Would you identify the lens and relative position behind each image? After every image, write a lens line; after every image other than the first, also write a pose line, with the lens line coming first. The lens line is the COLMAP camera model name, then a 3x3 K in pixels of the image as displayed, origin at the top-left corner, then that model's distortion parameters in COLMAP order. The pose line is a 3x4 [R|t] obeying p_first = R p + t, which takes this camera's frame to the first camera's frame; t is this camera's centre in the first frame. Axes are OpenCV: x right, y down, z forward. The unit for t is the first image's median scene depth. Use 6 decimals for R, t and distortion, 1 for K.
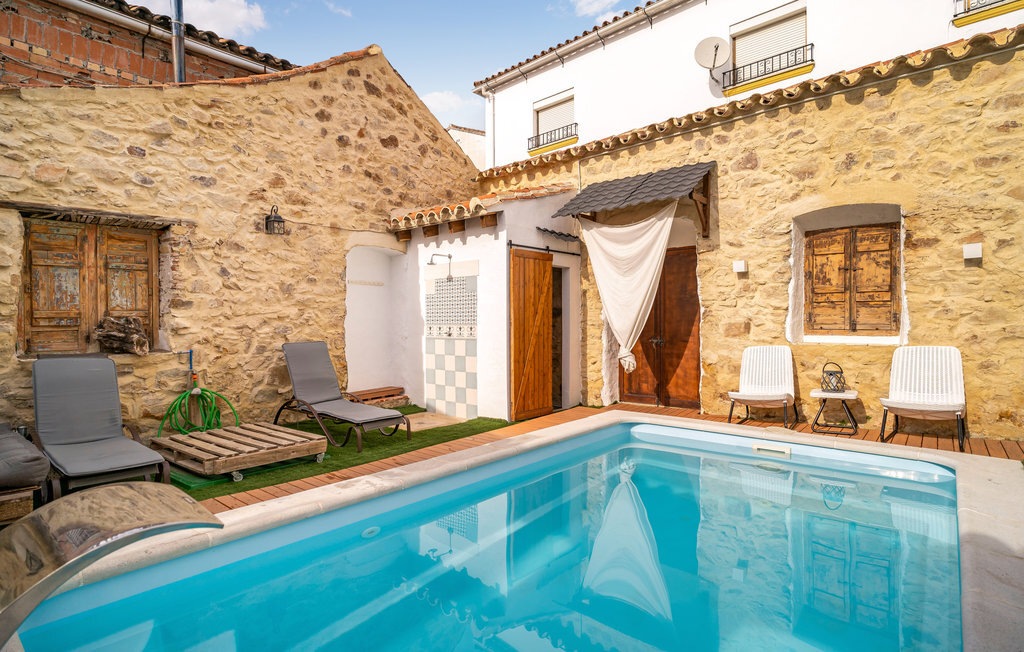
lens RADIAL K [[524.8, 0, 512.0], [0, 524.8, 326.0], [0, 0, 1]] dist [-0.004904, -0.000591]
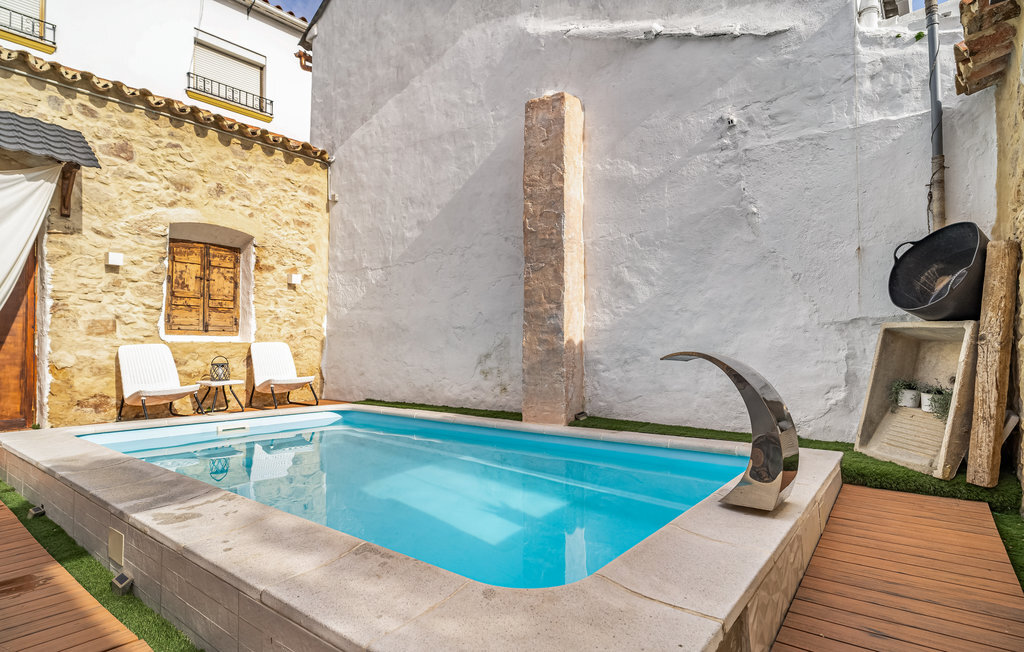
lens RADIAL K [[536.8, 0, 514.9], [0, 536.8, 342.1], [0, 0, 1]] dist [0.002103, 0.000814]
pose [[-0.048748, 0.017273, 0.998662, -0.587432], [0.008022, 0.999825, -0.016902, 0.059136], [-0.998779, 0.007187, -0.048878, 0.362443]]
